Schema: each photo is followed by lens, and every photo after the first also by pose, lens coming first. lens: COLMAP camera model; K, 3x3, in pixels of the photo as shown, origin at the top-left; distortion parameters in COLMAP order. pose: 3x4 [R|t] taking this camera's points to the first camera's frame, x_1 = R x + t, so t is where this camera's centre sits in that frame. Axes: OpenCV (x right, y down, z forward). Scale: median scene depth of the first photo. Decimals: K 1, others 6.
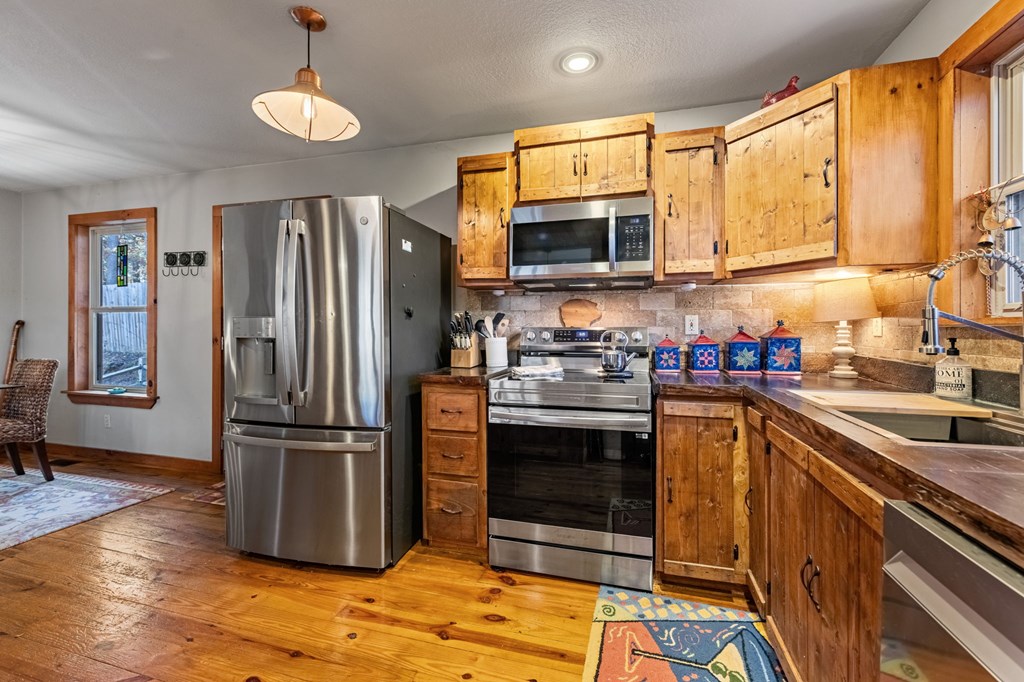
lens RADIAL K [[419.8, 0, 521.7], [0, 419.8, 329.2], [0, 0, 1]] dist [0.009609, -0.003295]
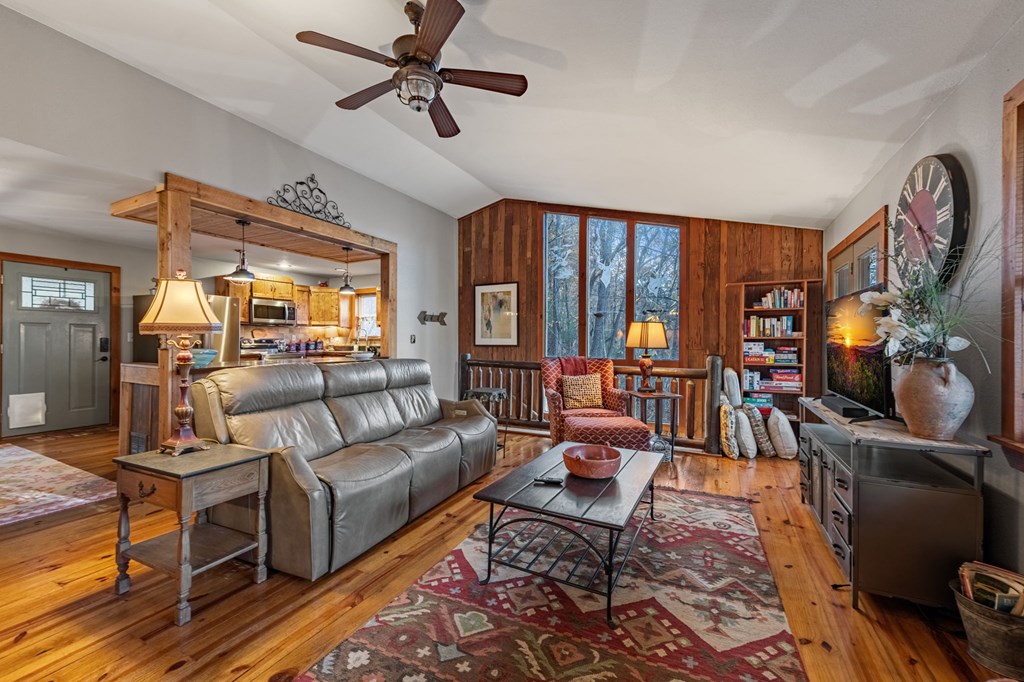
lens RADIAL K [[401.7, 0, 516.0], [0, 401.7, 340.7], [0, 0, 1]] dist [0.012535, -0.002199]
pose [[0.190267, -0.002629, 0.981729, -2.763565], [-0.005854, 0.999976, 0.003812, -0.013640], [-0.981715, -0.006473, 0.190247, -1.541753]]
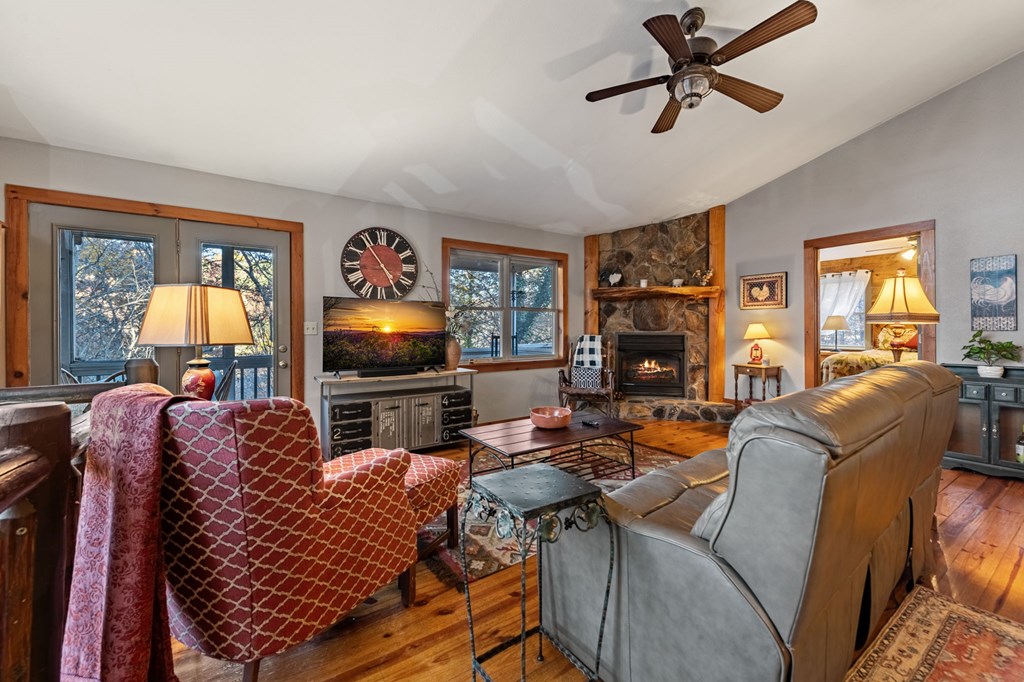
lens RADIAL K [[401.7, 0, 528.9], [0, 401.7, 332.8], [0, 0, 1]] dist [0.012535, -0.002199]
pose [[-0.646405, 0.003143, -0.762988, -0.518095], [0.001933, 0.999995, 0.002481, -0.003151], [0.762992, 0.000129, -0.646408, -0.650573]]
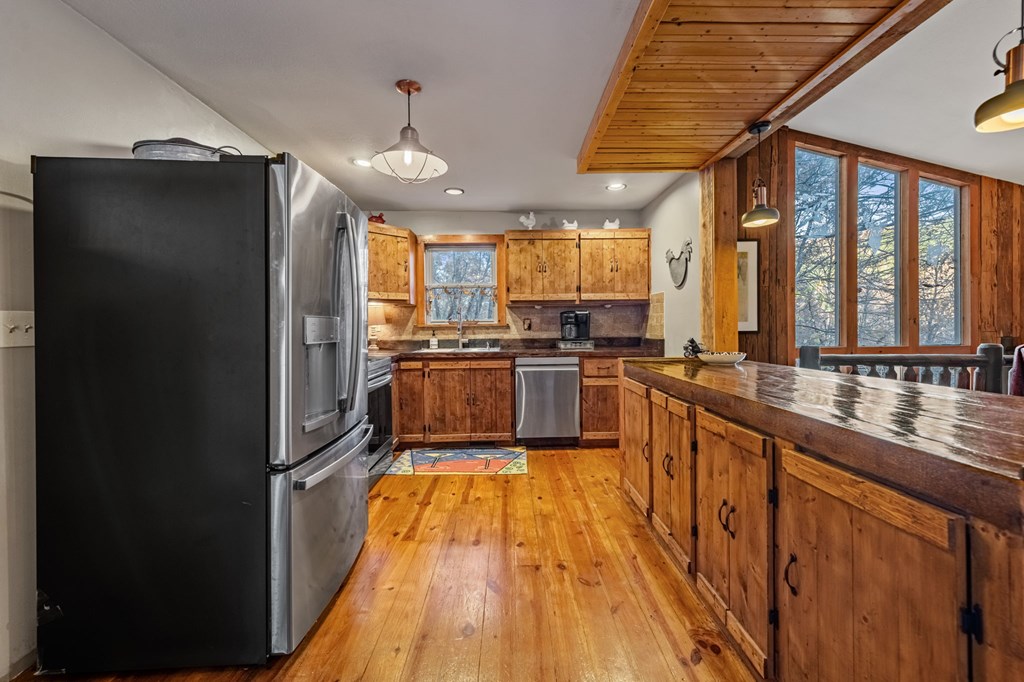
lens RADIAL K [[419.8, 0, 522.9], [0, 419.8, 330.0], [0, 0, 1]] dist [0.009609, -0.003295]
pose [[-0.300252, -0.007809, 0.953828, -1.509169], [0.009246, 0.999896, 0.011097, -0.008608], [-0.953815, 0.012151, -0.300149, 0.874648]]
